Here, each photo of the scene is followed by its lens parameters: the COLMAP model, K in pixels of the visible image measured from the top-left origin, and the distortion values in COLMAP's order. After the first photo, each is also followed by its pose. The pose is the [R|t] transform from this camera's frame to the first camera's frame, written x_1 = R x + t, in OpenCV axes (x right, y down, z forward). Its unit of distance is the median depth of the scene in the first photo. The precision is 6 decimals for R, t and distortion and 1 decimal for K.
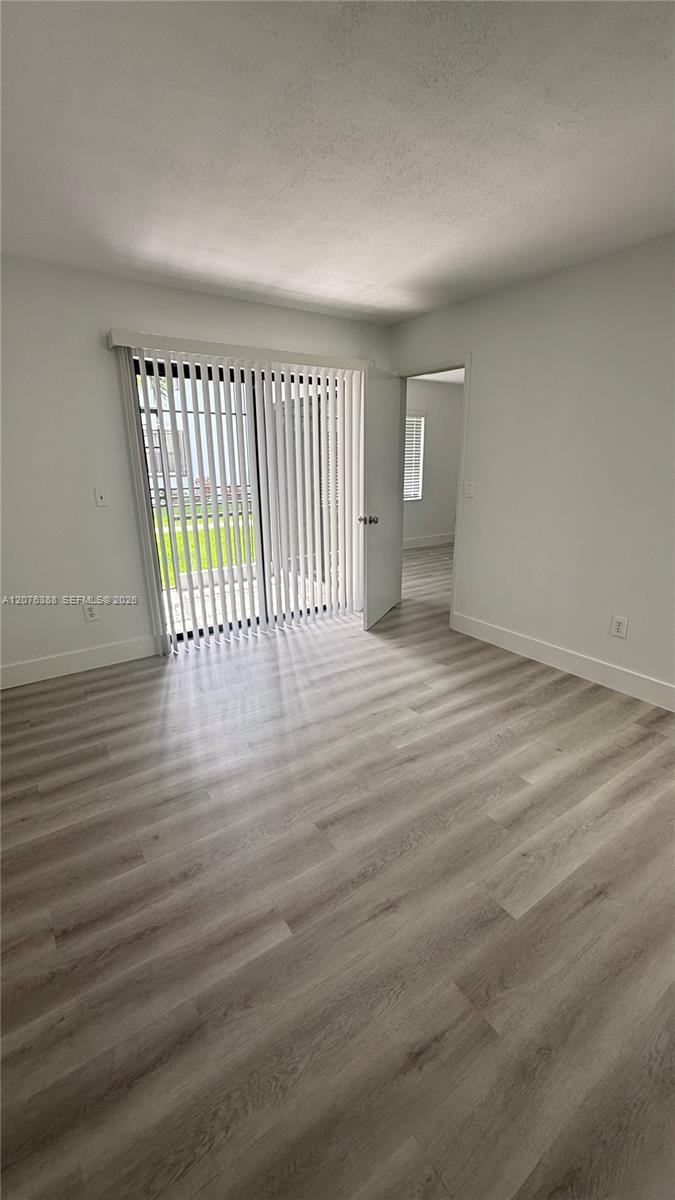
lens RADIAL K [[474.1, 0, 338.3], [0, 474.1, 600.0], [0, 0, 1]] dist [0.002596, 0.000251]
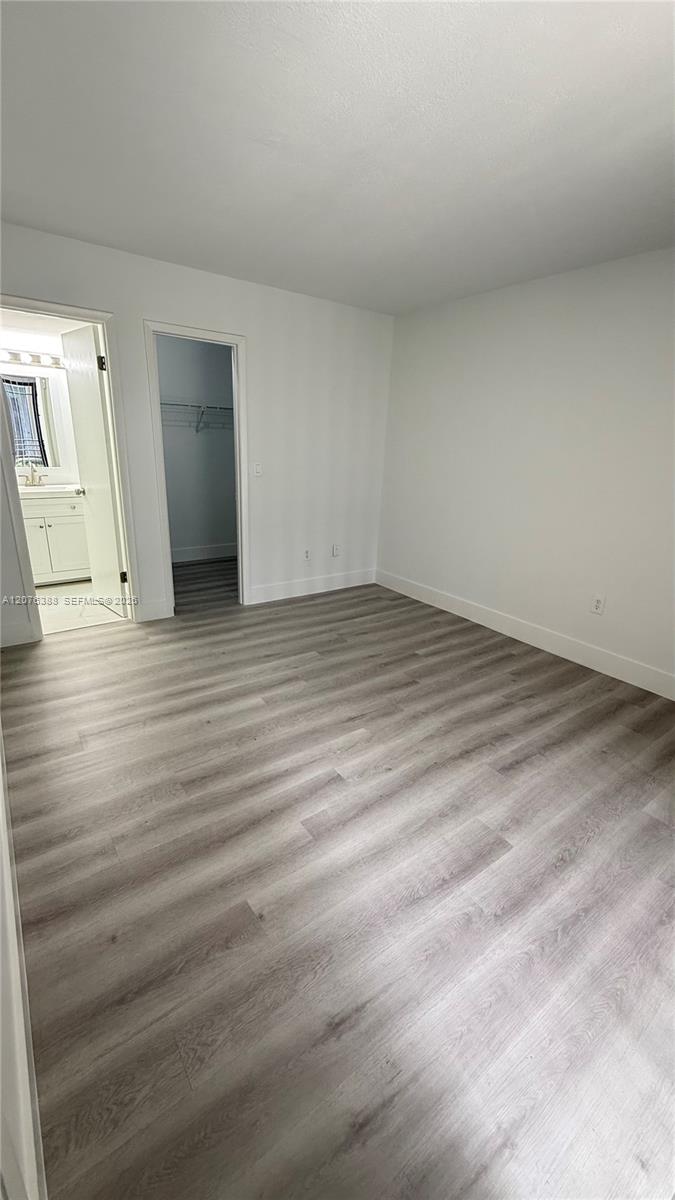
lens RADIAL K [[474.1, 0, 337.1], [0, 474.1, 600.5], [0, 0, 1]] dist [0.002596, 0.000251]
pose [[-0.998982, -0.028006, -0.035361, 0.241373], [-0.043495, 0.805807, 0.590578, -0.549494], [0.011954, 0.591515, -0.806205, 1.772792]]
